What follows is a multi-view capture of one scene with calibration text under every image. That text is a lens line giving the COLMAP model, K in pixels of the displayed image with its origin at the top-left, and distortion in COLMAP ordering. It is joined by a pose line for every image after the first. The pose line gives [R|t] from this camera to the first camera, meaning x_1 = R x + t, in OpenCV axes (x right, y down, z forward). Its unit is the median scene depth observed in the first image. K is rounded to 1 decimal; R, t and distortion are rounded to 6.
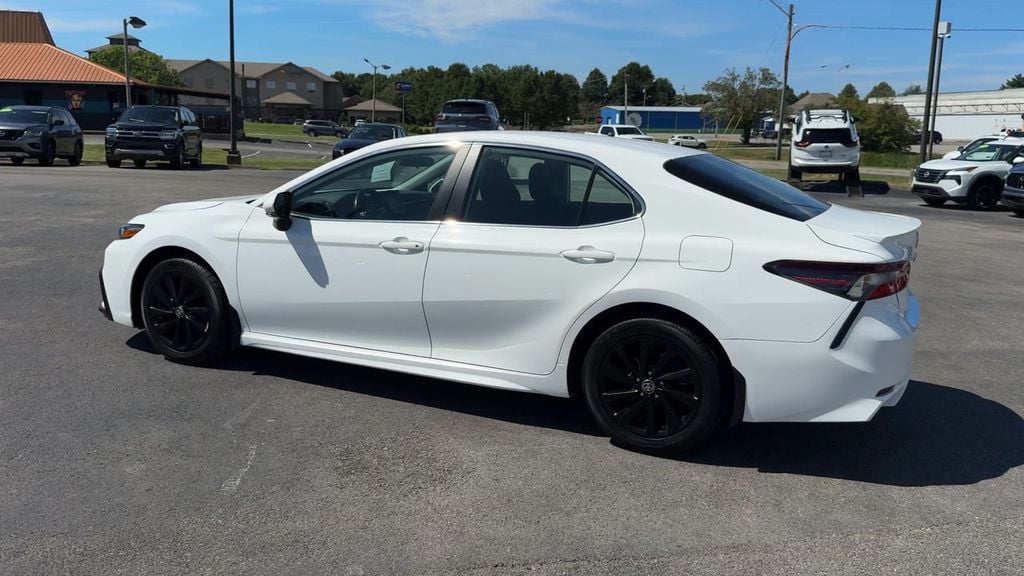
lens RADIAL K [[876.1, 0, 509.7], [0, 876.1, 286.2], [0, 0, 1]] dist [0.104427, -0.185941]
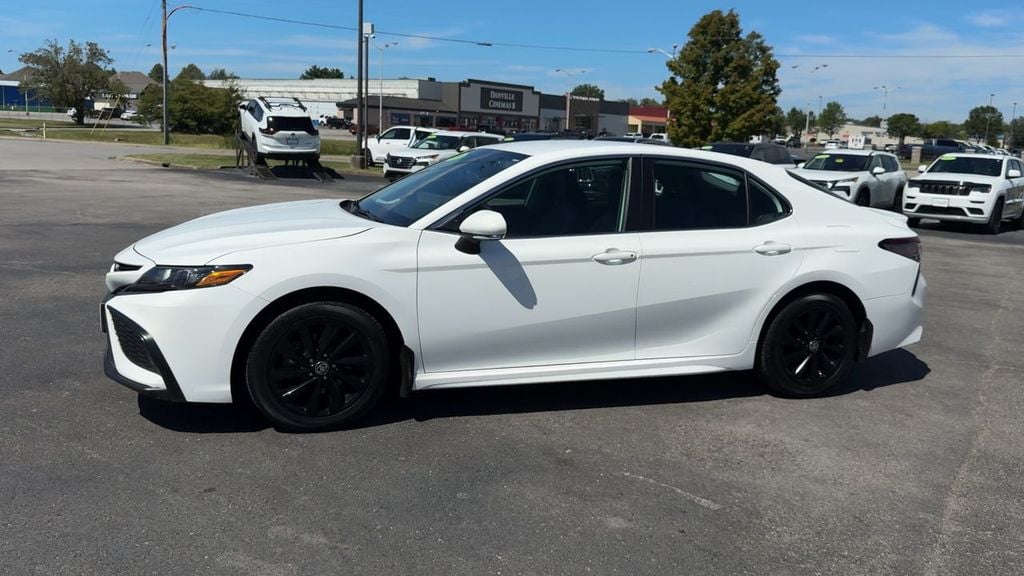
lens RADIAL K [[876.1, 0, 532.6], [0, 876.1, 289.6], [0, 0, 1]] dist [0.104427, -0.185941]
pose [[0.691983, -0.121353, 0.711641, -0.206899], [0.102446, 0.992301, 0.069596, -0.019947], [-0.714608, 0.024746, 0.699087, 0.077723]]
